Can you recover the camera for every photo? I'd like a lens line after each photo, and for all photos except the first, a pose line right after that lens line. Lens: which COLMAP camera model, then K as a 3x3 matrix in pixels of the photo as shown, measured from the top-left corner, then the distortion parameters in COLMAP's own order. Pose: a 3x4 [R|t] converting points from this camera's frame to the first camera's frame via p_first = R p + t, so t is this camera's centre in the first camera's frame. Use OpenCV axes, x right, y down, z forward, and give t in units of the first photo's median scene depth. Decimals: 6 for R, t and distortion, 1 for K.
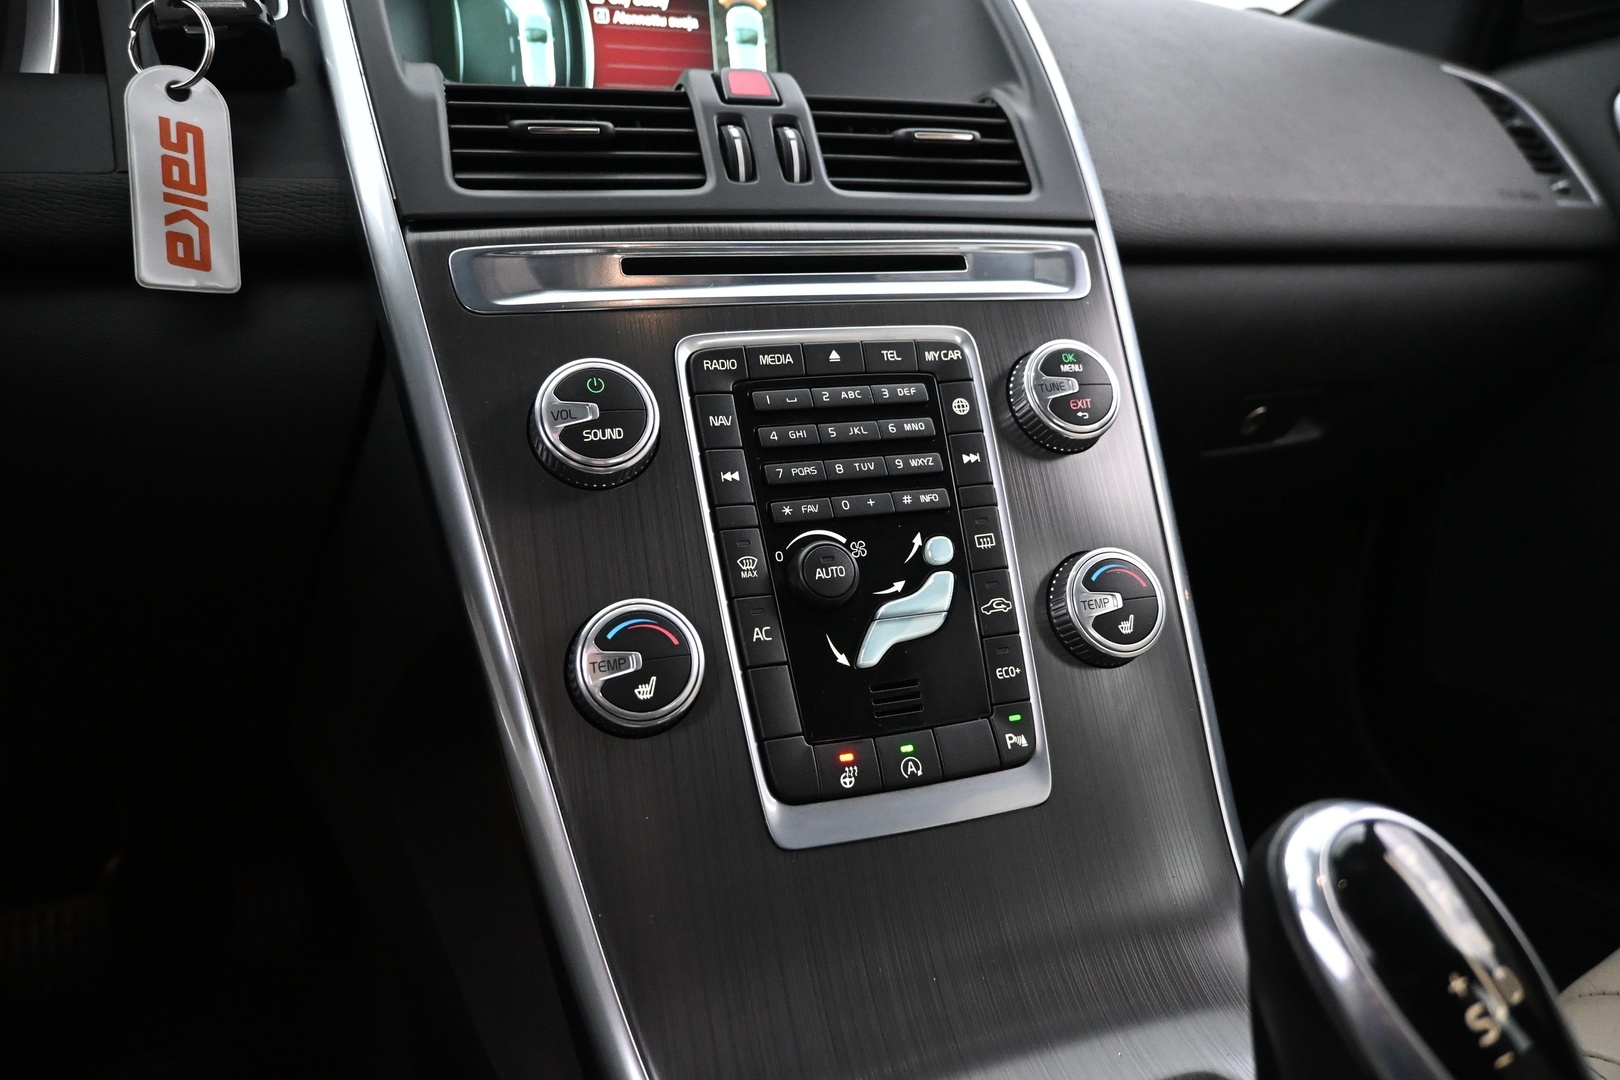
lens RADIAL K [[1089.6, 0, 807.0], [0, 1089.6, 537.3], [0, 0, 1]] dist [-0.005180, 0.000403]
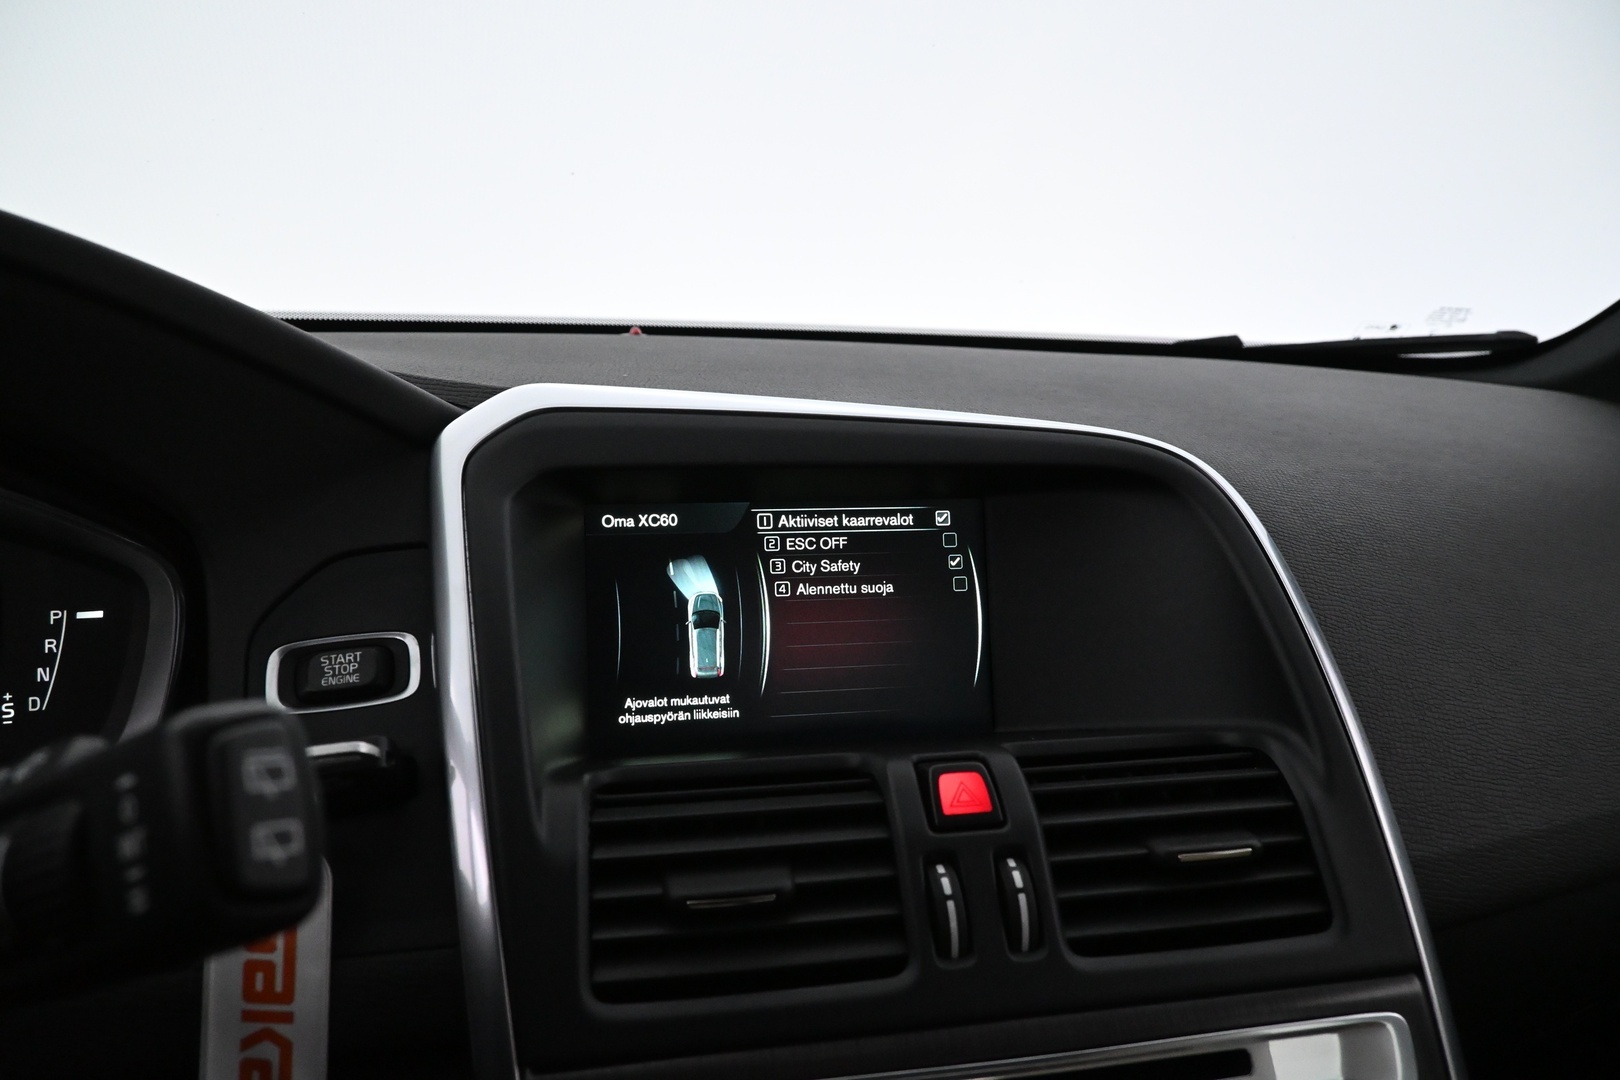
lens RADIAL K [[1089.6, 0, 810.9], [0, 1089.6, 533.1], [0, 0, 1]] dist [-0.005180, 0.000403]
pose [[0.990414, 0.032445, -0.134267, -0.070589], [-0.045979, 0.994029, -0.098958, -0.580996], [0.130254, 0.104182, 0.985992, 0.207892]]
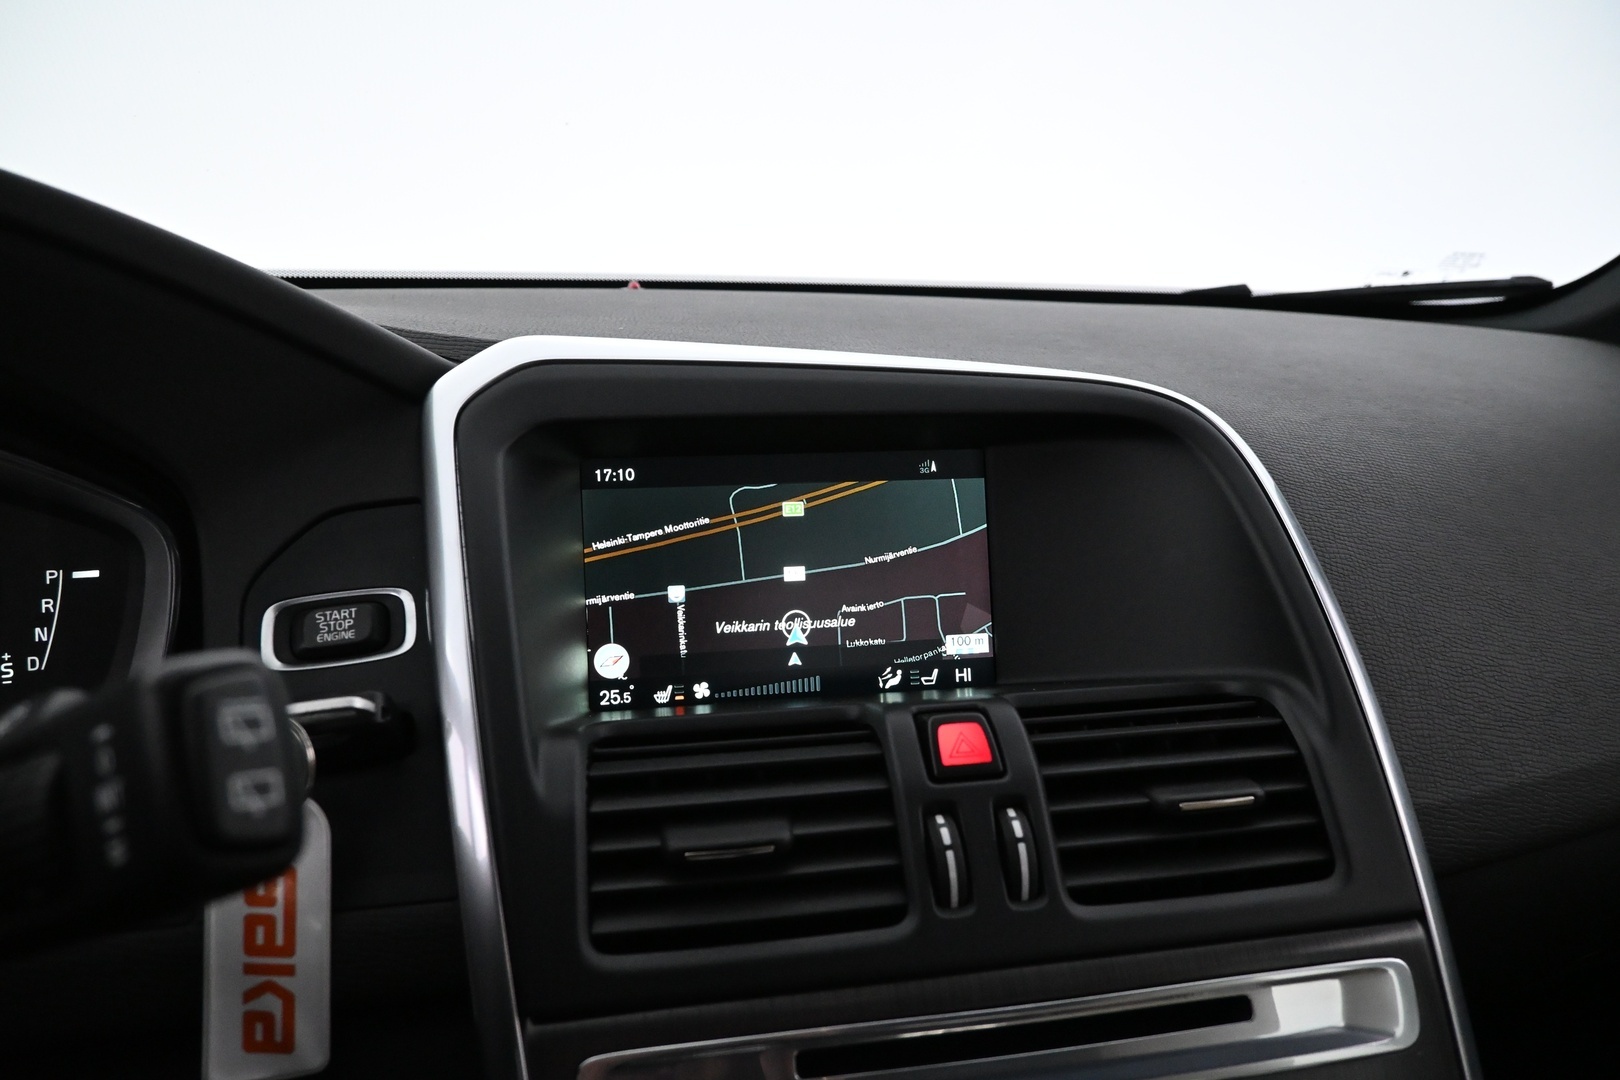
lens RADIAL K [[1089.6, 0, 810.4], [0, 1089.6, 533.6], [0, 0, 1]] dist [-0.005180, 0.000403]
pose [[0.989561, 0.027725, -0.141420, -0.062089], [-0.036703, 0.997446, -0.061271, -0.575047], [0.139360, 0.065822, 0.988052, 0.221692]]
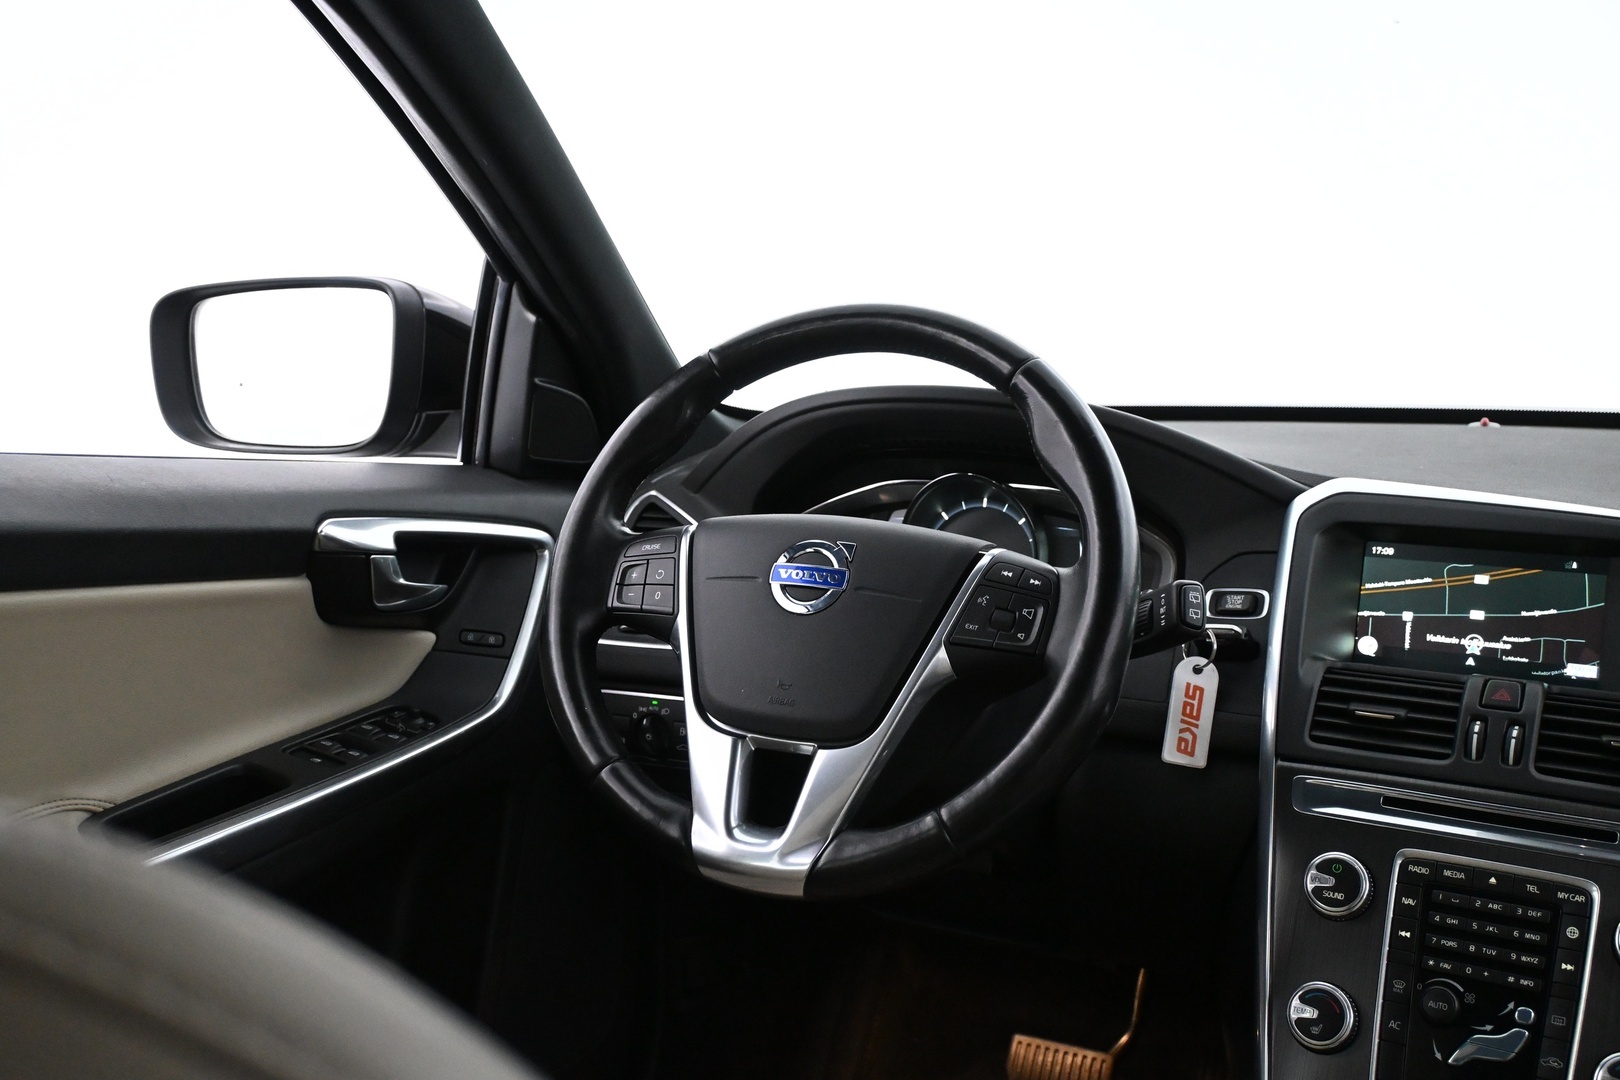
lens RADIAL K [[1456.5, 0, 810.6], [0, 1456.5, 531.1], [0, 0, 1]] dist [-0.005208, -0.013403]
pose [[0.614598, 0.107145, -0.781530, 1.104506], [-0.199538, 0.979629, -0.022614, -0.445512], [0.763186, 0.169844, 0.623458, -1.338891]]
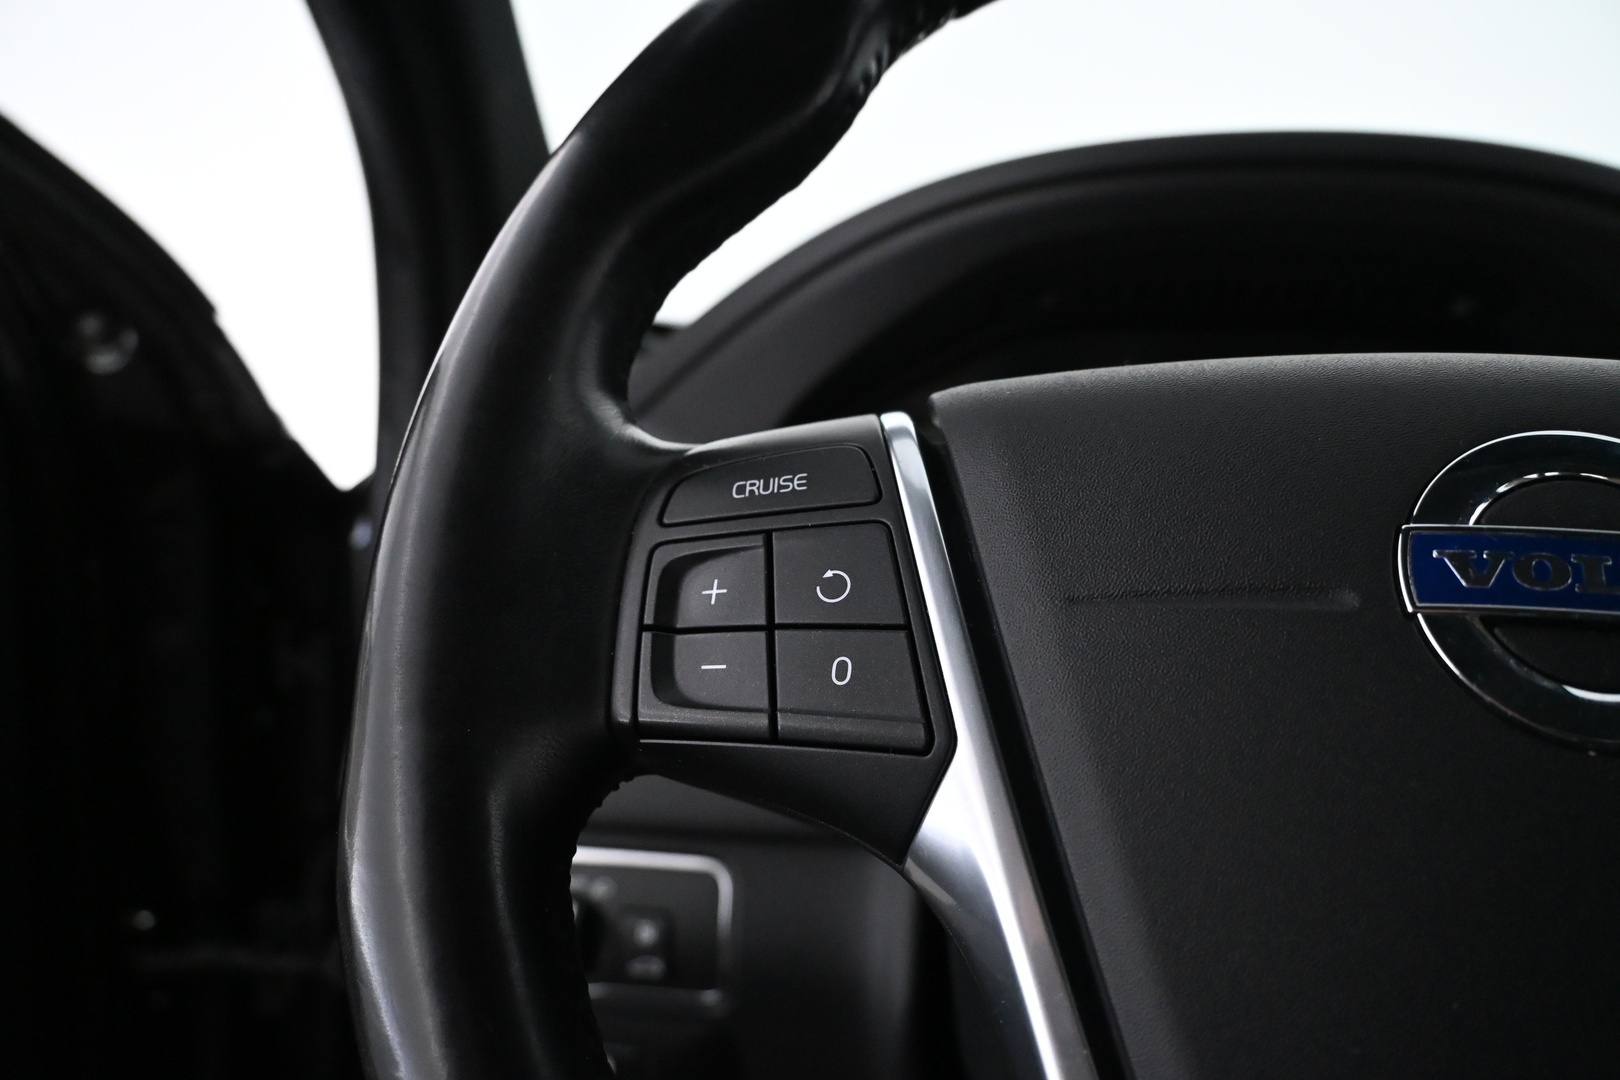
lens RADIAL K [[1193.8, 0, 813.1], [0, 1193.8, 540.0], [0, 0, 1]] dist [0.008648, 0.000458]
pose [[0.780523, 0.089982, -0.618617, -0.700618], [-0.173503, 0.981890, -0.076090, -0.356232], [0.600567, 0.166722, 0.781999, -0.373374]]
